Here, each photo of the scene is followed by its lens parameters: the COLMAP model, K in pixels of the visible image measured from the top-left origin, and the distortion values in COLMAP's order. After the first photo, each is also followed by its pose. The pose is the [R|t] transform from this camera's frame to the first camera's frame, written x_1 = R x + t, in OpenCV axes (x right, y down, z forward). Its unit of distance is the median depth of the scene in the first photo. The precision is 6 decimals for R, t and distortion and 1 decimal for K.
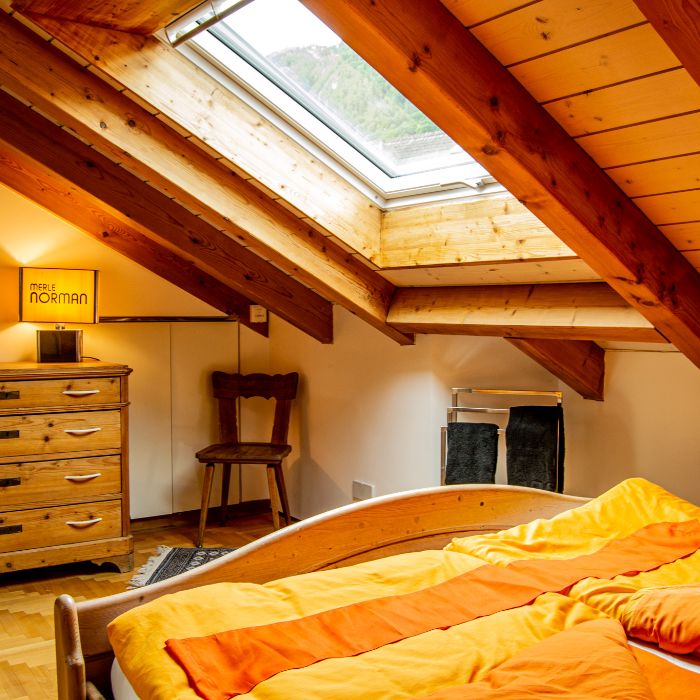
lens RADIAL K [[850.1, 0, 361.6], [0, 850.1, 366.3], [0, 0, 1]] dist [-0.080558, 0.000000]
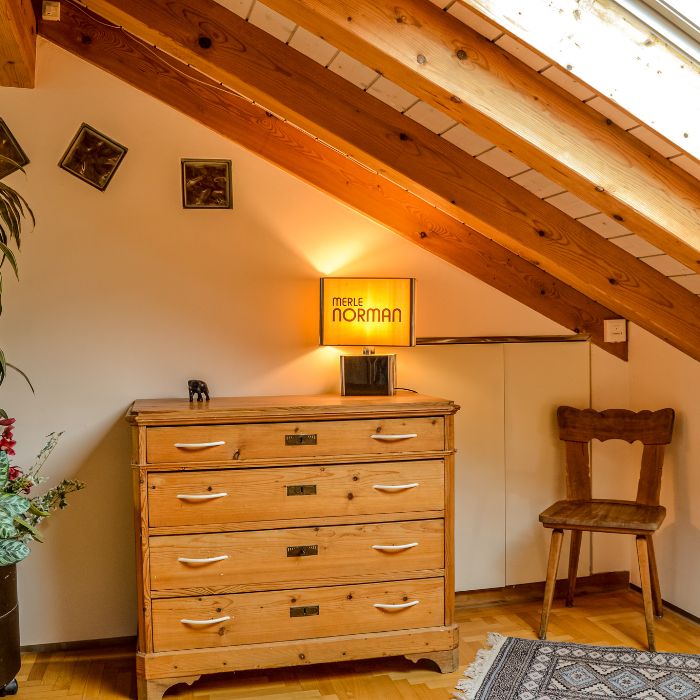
lens RADIAL K [[850.1, 0, 349.1], [0, 850.1, 350.3], [0, 0, 1]] dist [-0.080558, 0.000000]
pose [[0.930145, -0.012731, -0.366971, -0.082551], [-0.003105, 0.999090, -0.042531, -0.013784], [0.367179, 0.040700, 0.929260, 0.252505]]
